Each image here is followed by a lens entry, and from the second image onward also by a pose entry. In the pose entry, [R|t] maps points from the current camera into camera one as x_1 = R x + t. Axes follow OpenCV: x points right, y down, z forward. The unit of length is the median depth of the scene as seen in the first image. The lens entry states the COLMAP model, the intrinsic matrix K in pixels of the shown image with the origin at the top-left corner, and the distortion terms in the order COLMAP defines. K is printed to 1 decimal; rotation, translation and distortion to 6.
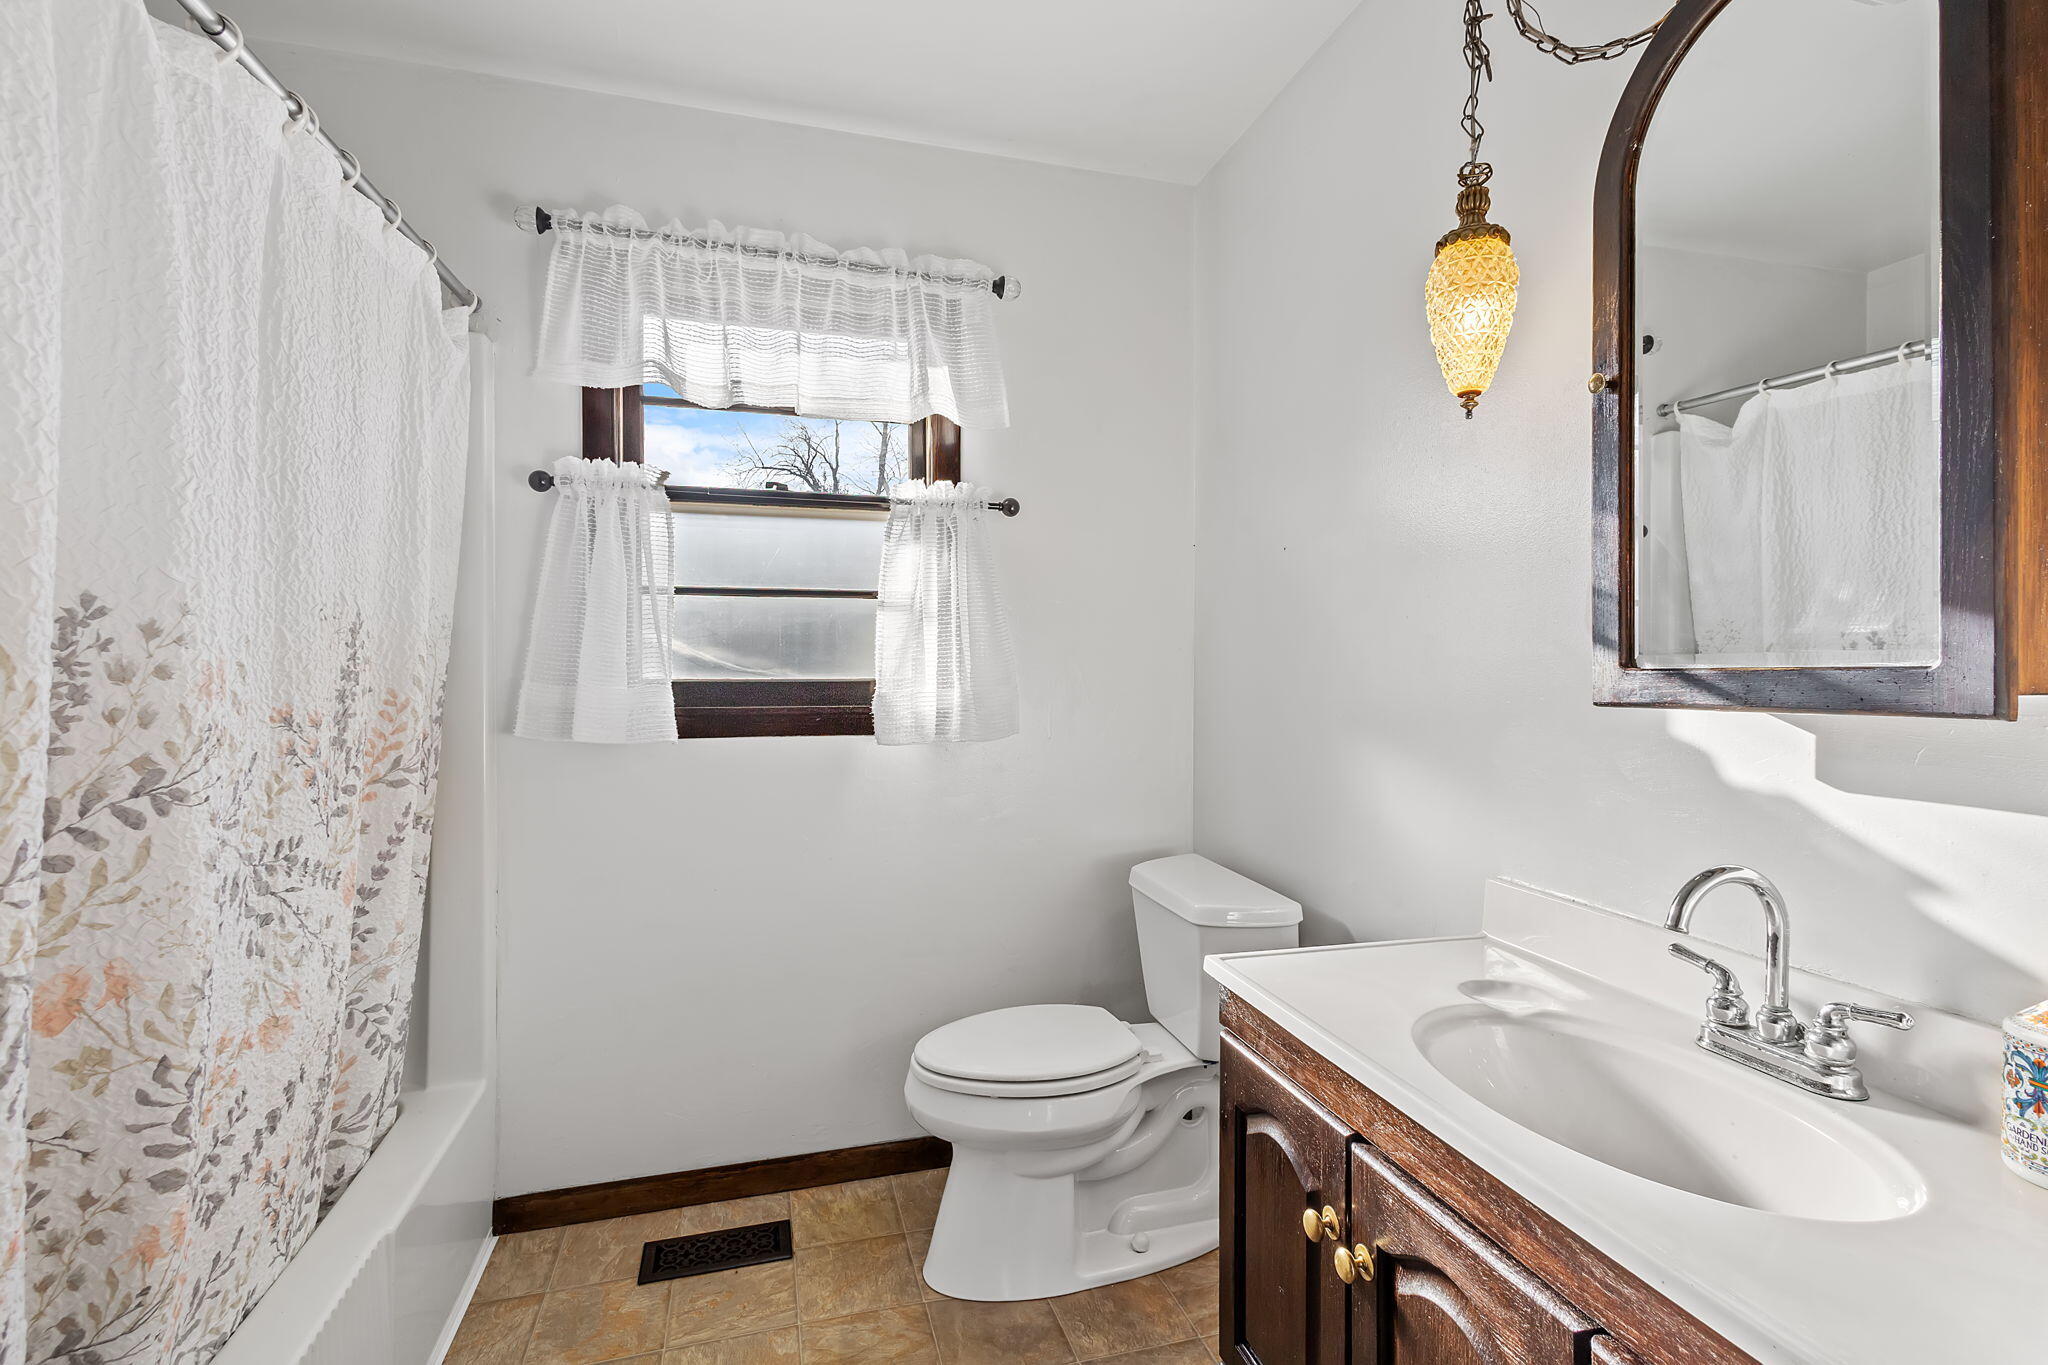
lens RADIAL K [[947.1, 0, 1026.8], [0, 947.1, 677.0], [0, 0, 1]] dist [0.011355, -0.004396]
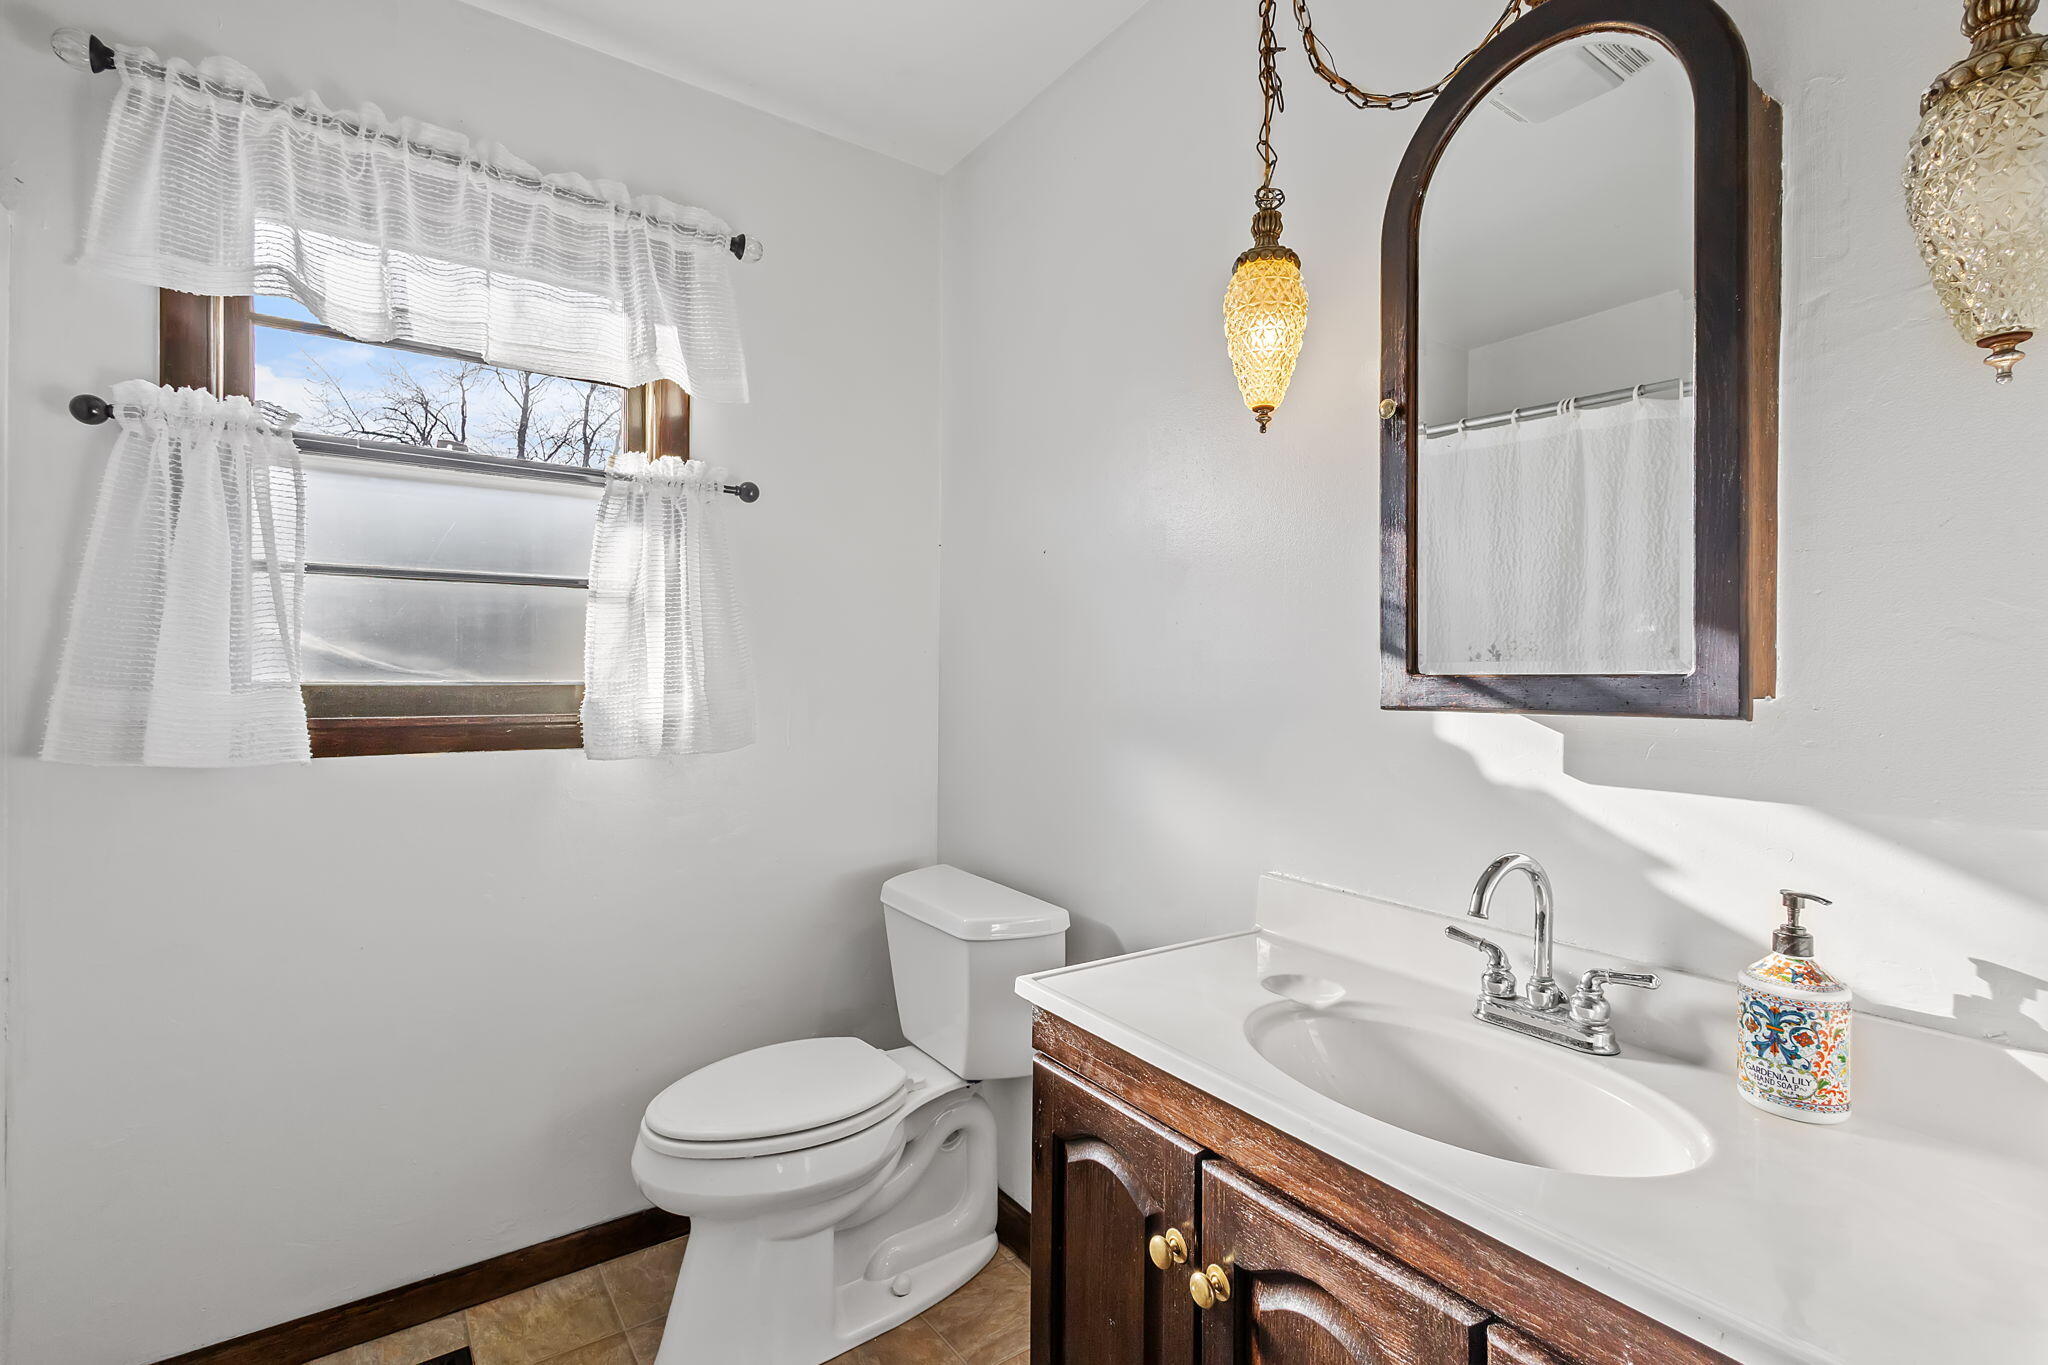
lens RADIAL K [[947.1, 0, 1022.7], [0, 947.1, 676.2], [0, 0, 1]] dist [0.011355, -0.004396]
pose [[0.942814, 0.004896, 0.333284, -0.083905], [-0.003178, 0.999979, -0.005699, 0.000129], [-0.333305, 0.004314, 0.942809, 0.075774]]
